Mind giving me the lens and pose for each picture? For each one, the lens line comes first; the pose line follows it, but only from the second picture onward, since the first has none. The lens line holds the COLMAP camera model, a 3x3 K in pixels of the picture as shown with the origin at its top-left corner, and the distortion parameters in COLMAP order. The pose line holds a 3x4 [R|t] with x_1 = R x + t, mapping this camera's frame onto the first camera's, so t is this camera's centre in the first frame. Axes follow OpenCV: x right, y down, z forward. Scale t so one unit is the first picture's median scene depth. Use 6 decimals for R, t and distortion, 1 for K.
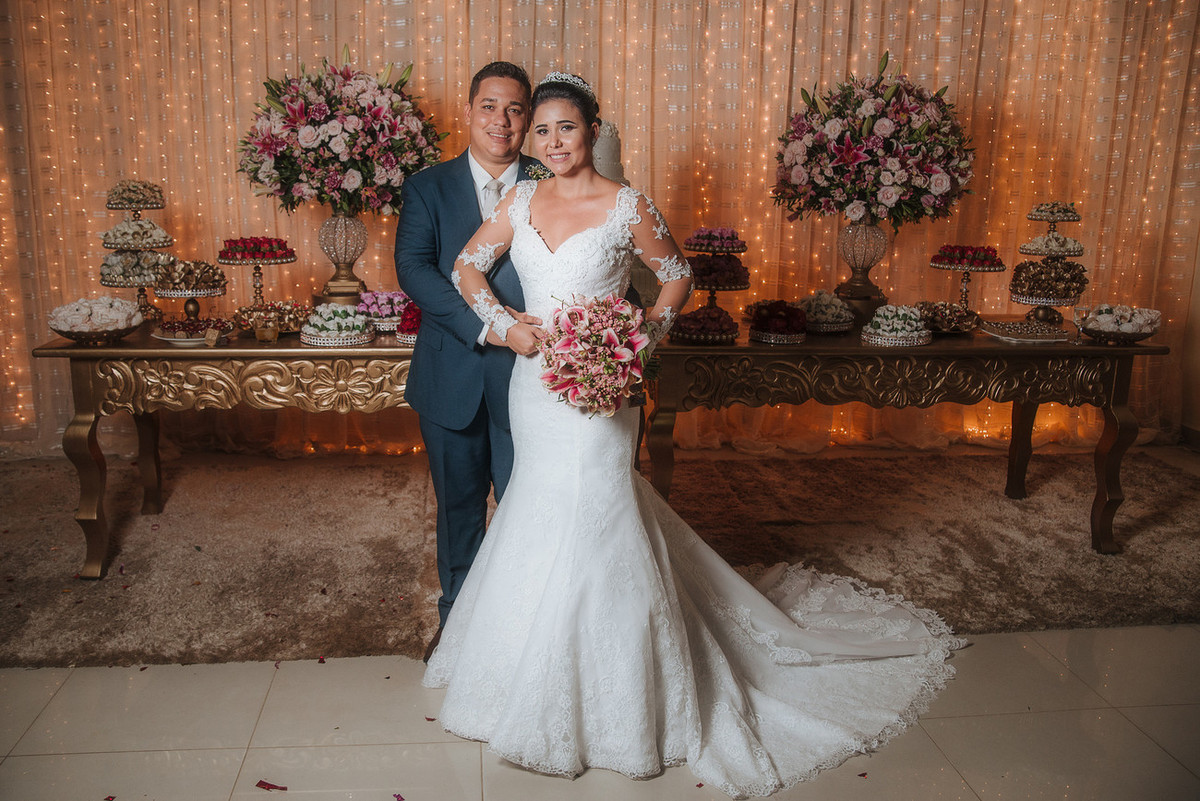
lens RADIAL K [[1023.9, 0, 577.9], [0, 1023.9, 373.4], [0, 0, 1]] dist [-0.103216, 0.087192]
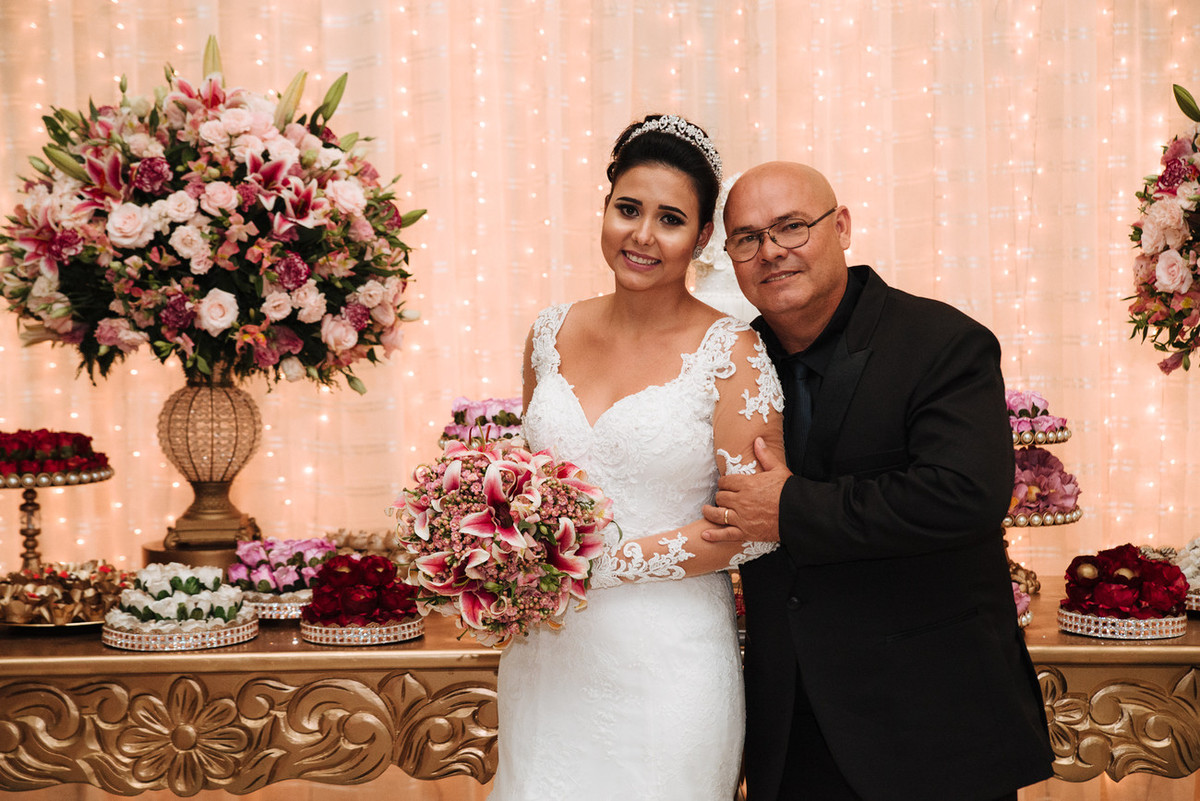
lens RADIAL K [[2448.9, 0, 596.4], [0, 2448.9, 402.0], [0, 0, 1]] dist [0.296367, 0.000000]
pose [[0.992217, -0.022813, -0.122409, 0.100455], [0.005463, 0.990102, -0.140241, 0.020243], [0.124397, 0.138481, 0.982521, -0.136453]]
